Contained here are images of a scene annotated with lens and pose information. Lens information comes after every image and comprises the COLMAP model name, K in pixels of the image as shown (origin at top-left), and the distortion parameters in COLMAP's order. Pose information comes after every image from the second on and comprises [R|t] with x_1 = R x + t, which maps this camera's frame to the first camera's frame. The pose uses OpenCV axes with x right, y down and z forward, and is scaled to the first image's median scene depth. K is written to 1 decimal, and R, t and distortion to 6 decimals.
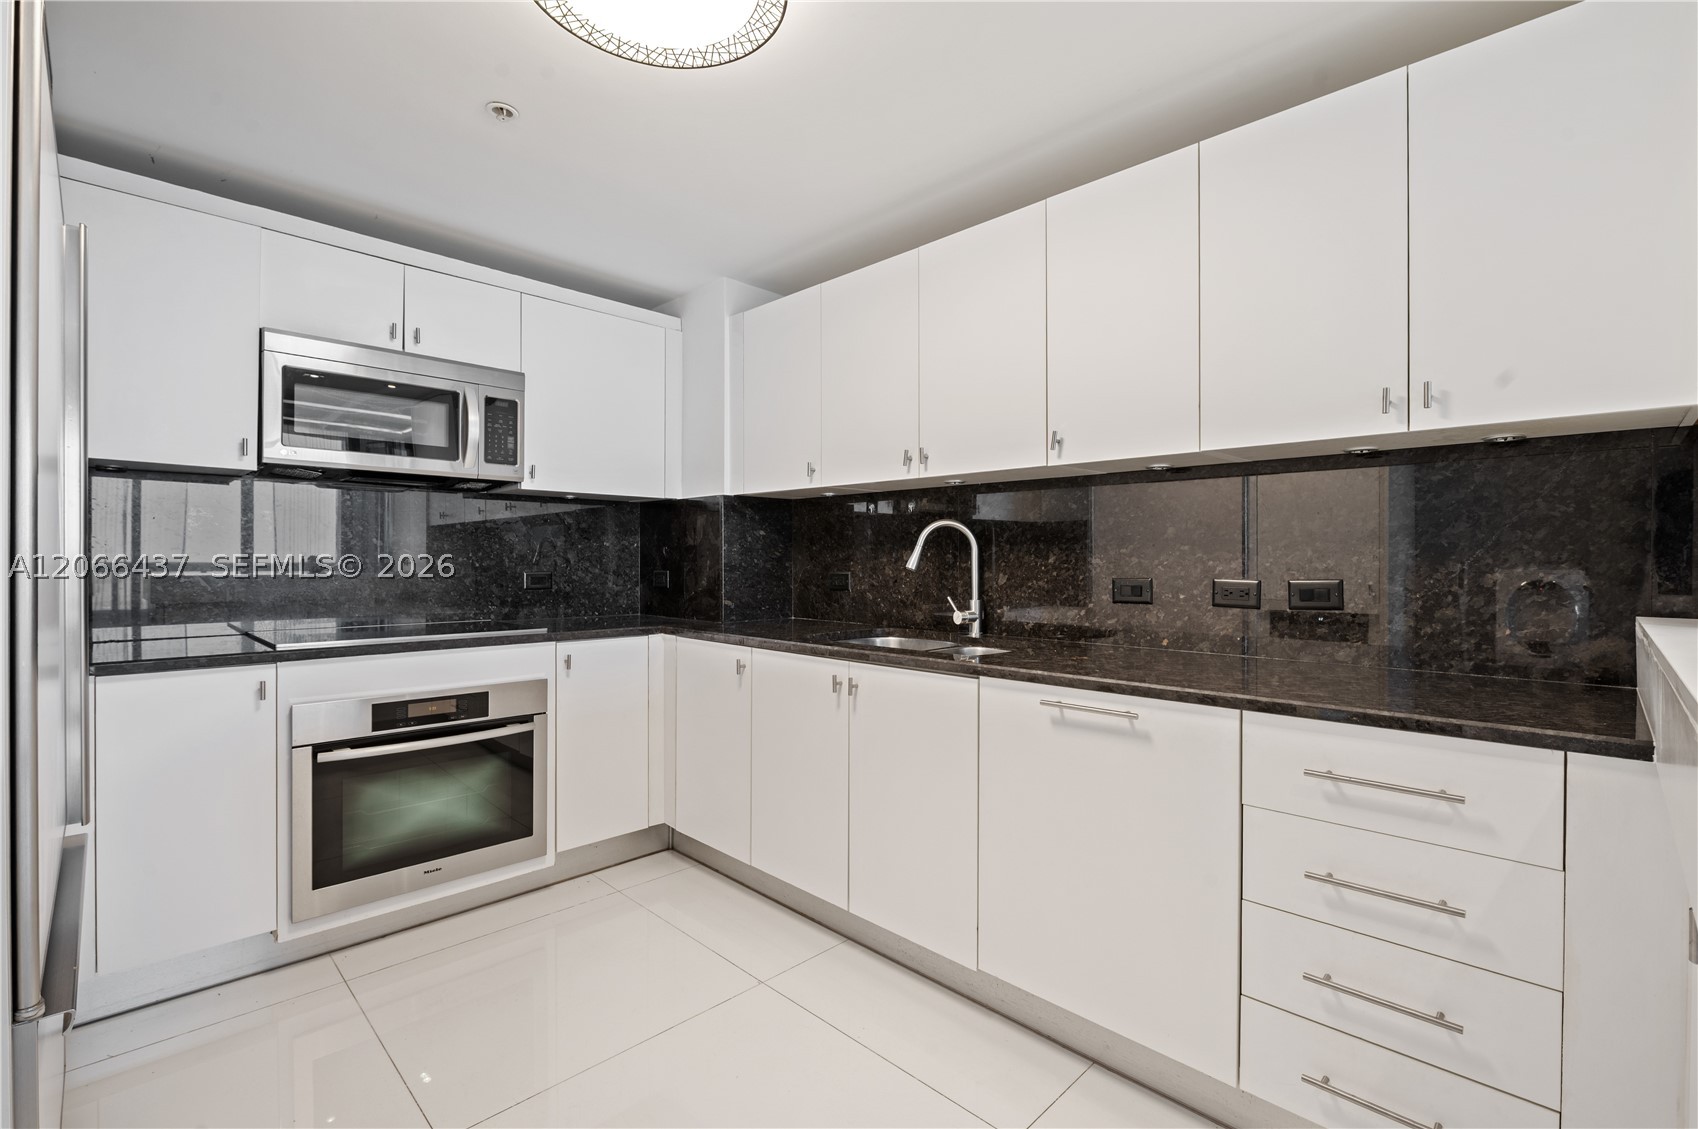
lens RADIAL K [[764.4, 0, 859.4], [0, 764.4, 562.3], [0, 0, 1]] dist [-0.003547, 0.000056]
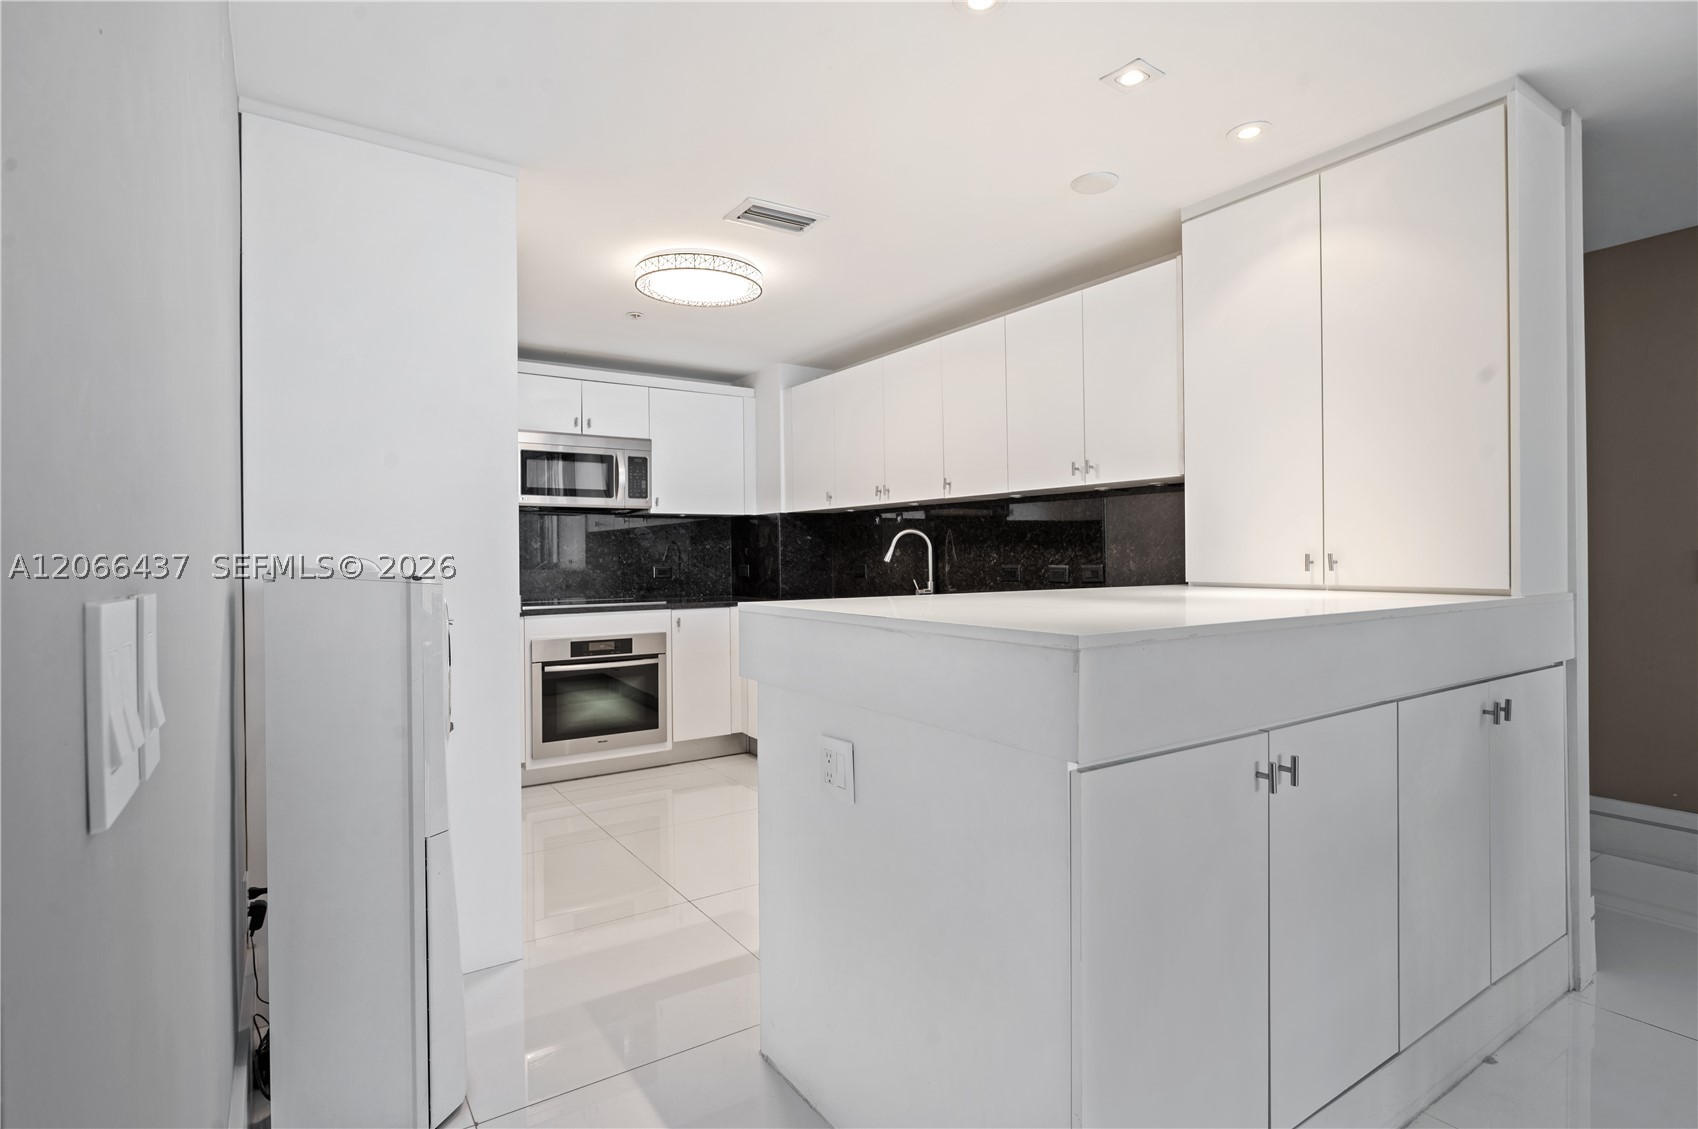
lens RADIAL K [[849.0, 0, 851.4], [0, 849.0, 553.4], [0, 0, 1]] dist [0.002558, -0.000077]
pose [[0.980313, -0.013773, -0.196969, 0.305710], [0.012841, 0.999899, -0.006008, 0.001671], [0.197032, 0.003361, 0.980391, -0.630390]]
